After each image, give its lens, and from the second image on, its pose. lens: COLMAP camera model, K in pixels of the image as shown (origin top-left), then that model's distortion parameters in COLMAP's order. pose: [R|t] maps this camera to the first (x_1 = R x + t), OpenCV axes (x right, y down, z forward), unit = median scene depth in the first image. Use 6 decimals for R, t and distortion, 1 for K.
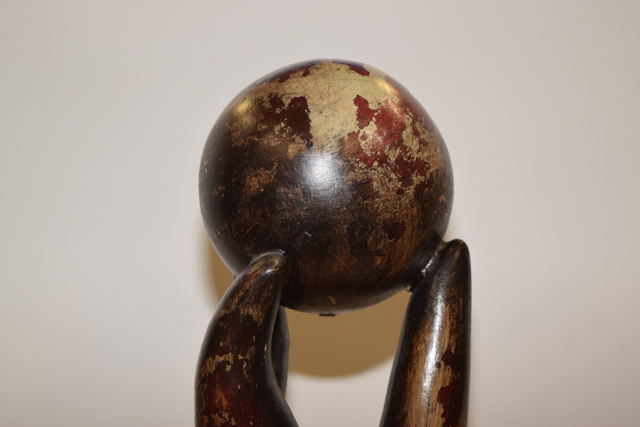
lens RADIAL K [[1582.6, 0, 322.0], [0, 1582.6, 212.5], [0, 0, 1]] dist [0.197833, 0.000000]
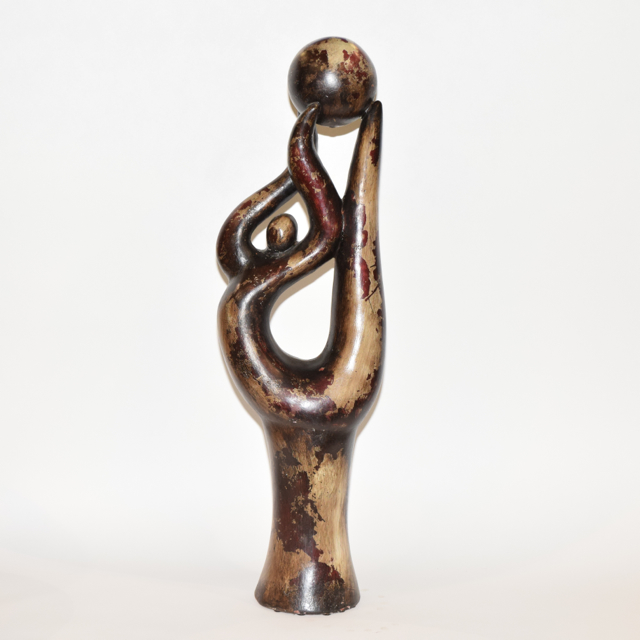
lens RADIAL K [[1449.6, 0, 319.7], [0, 1449.6, 315.4], [0, 0, 1]] dist [-0.026769, 0.000000]
pose [[0.999916, 0.008694, 0.009658, -0.044110], [-0.009672, 0.994283, 0.106342, 0.131155], [-0.008679, -0.106426, 0.994283, -1.724770]]
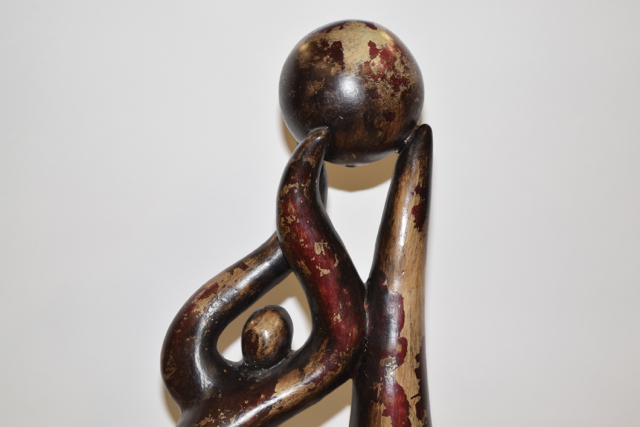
lens RADIAL K [[1377.8, 0, 319.0], [0, 1377.8, 216.1], [0, 0, 1]] dist [0.036764, 0.000000]
pose [[0.999739, 0.017910, -0.014196, -0.009491], [-0.017149, 0.998495, 0.052086, 0.043188], [0.015108, -0.051829, 0.998542, -0.560737]]
